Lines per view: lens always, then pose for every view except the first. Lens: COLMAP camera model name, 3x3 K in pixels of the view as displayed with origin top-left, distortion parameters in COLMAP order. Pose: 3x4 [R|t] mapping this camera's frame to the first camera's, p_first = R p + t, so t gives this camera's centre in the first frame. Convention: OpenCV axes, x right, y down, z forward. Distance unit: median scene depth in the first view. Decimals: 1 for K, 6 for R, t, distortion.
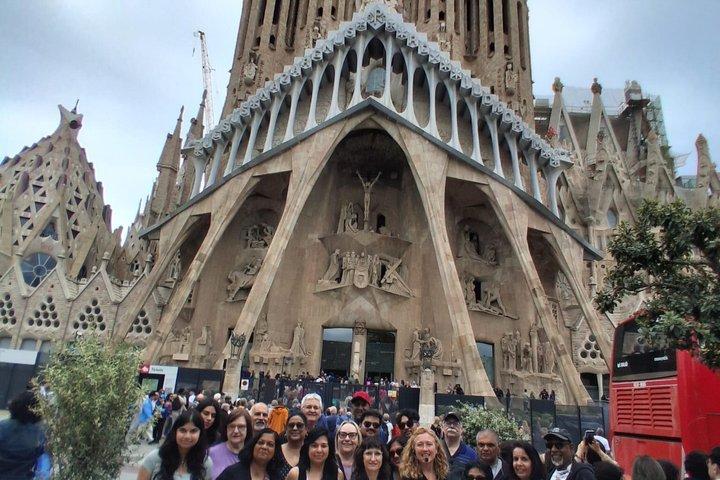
lens RADIAL K [[476.8, 0, 368.2], [0, 476.8, 248.6], [0, 0, 1]] dist [0.001197, -0.048323]
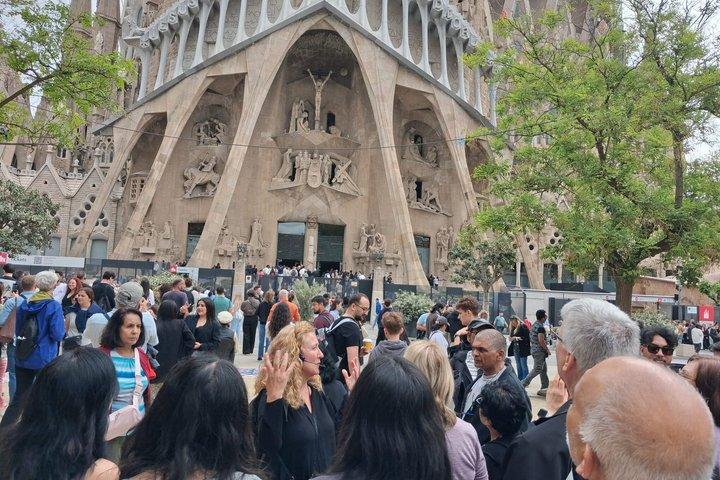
lens RADIAL K [[553.1, 0, 367.7], [0, 553.1, 262.5], [0, 0, 1]] dist [-0.001454, -0.005257]
pose [[0.991720, -0.007506, 0.128196, -0.055597], [-0.027673, 0.962345, 0.270420, -0.095984], [-0.125398, -0.271728, 0.954169, -0.263842]]
